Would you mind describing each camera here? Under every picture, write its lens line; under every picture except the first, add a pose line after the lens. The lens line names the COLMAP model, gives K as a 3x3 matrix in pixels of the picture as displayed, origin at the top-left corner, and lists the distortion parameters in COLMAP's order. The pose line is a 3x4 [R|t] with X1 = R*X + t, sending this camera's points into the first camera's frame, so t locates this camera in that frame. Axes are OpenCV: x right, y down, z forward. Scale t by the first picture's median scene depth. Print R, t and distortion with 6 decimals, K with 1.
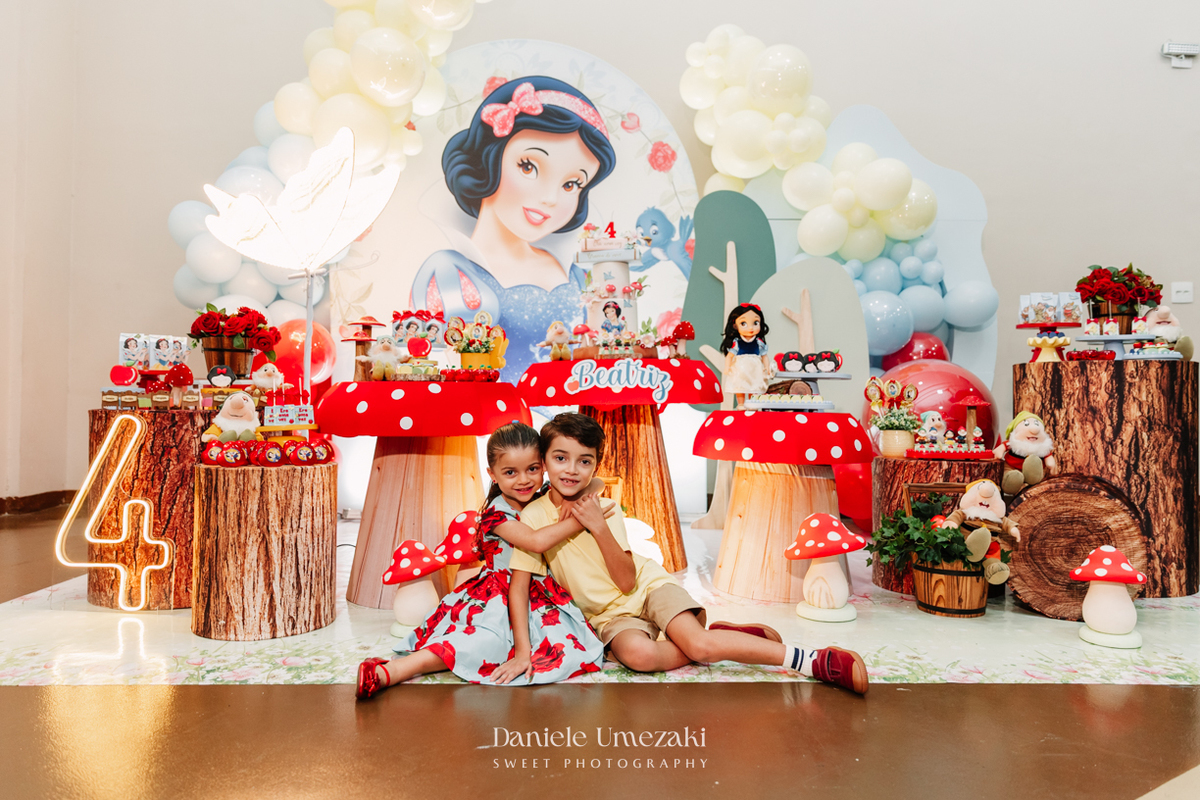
lens RADIAL K [[926.4, 0, 608.0], [0, 926.4, 401.4], [0, 0, 1]] dist [0.003957, 0.004184]
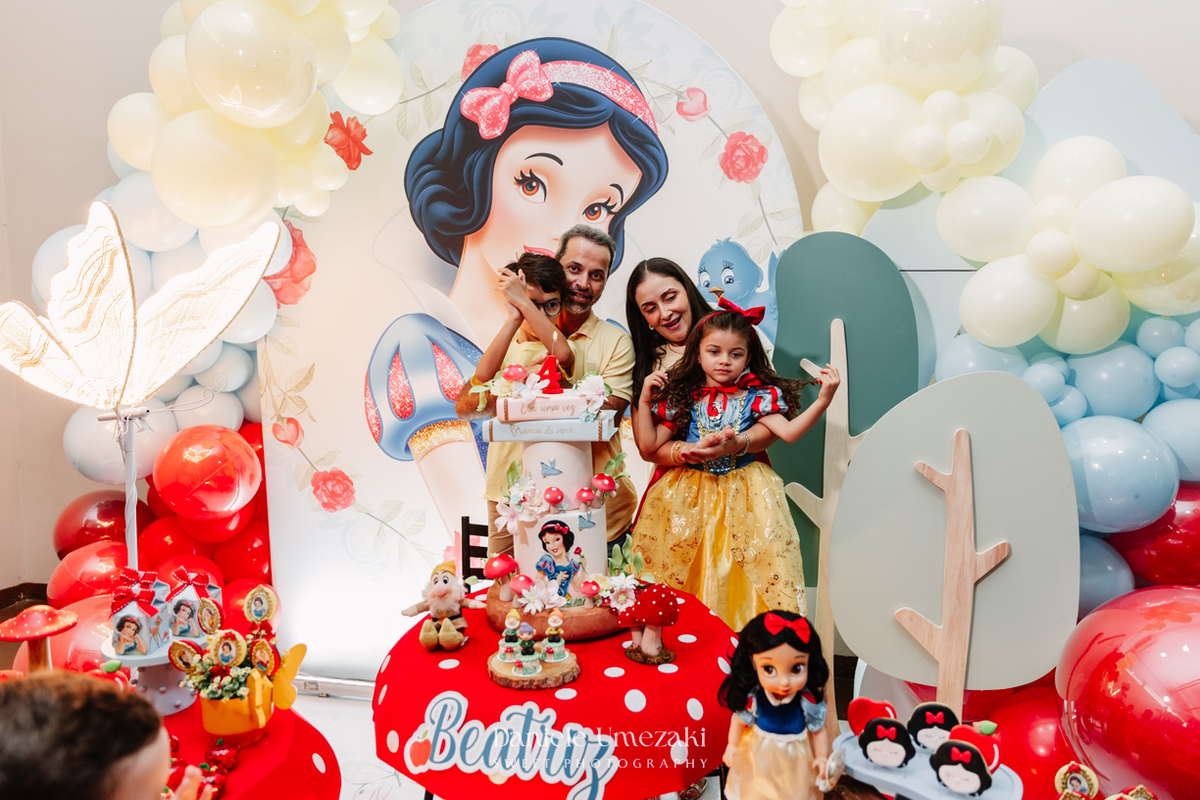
lens RADIAL K [[865.6, 0, 615.9], [0, 865.6, 387.0], [0, 0, 1]] dist [0.009799, -0.004304]
pose [[0.975486, 0.025950, -0.218524, 0.123526], [0.000278, 0.992877, 0.119145, -0.208158], [0.220059, -0.116285, 0.968531, 0.458165]]
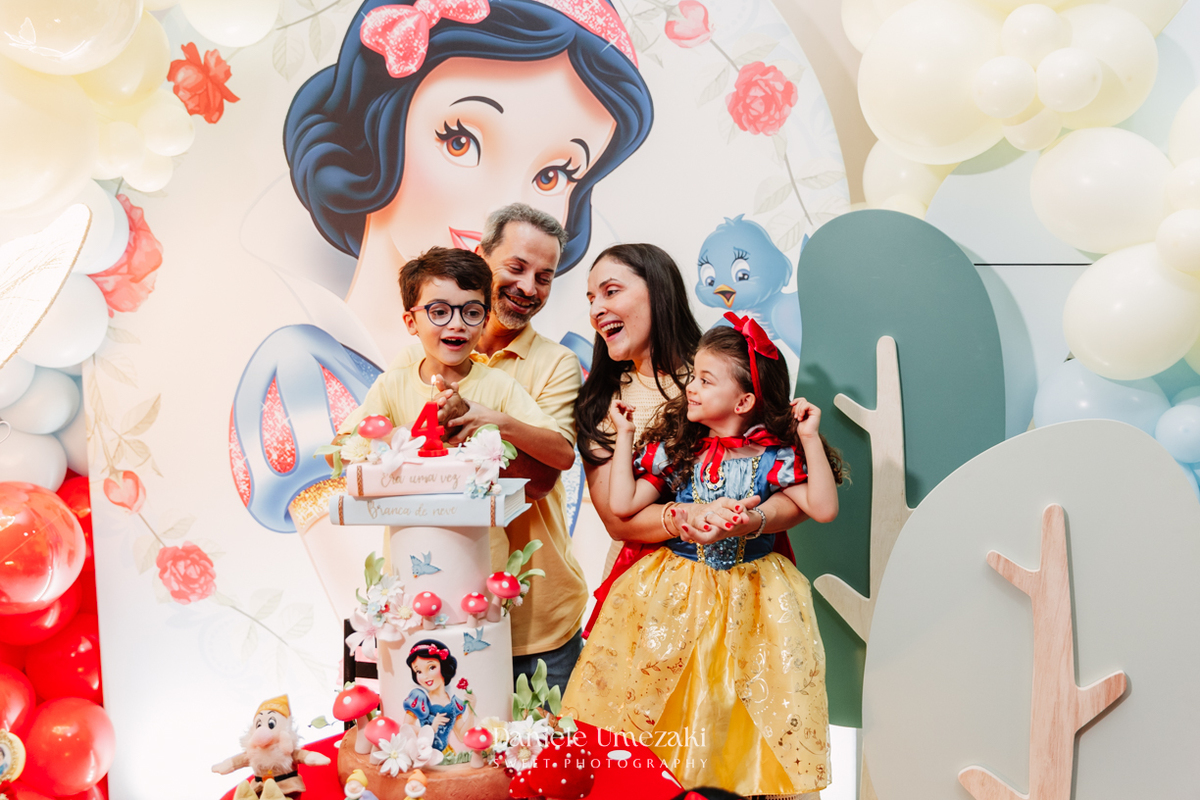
lens RADIAL K [[1255.3, 0, 594.0], [0, 1255.3, 377.1], [0, 0, 1]] dist [-0.003722, 0.000000]
pose [[0.958296, 0.022066, -0.284925, 0.177624], [0.006883, 0.994943, 0.100203, -0.224616], [0.285695, -0.097986, 0.953298, 0.470980]]
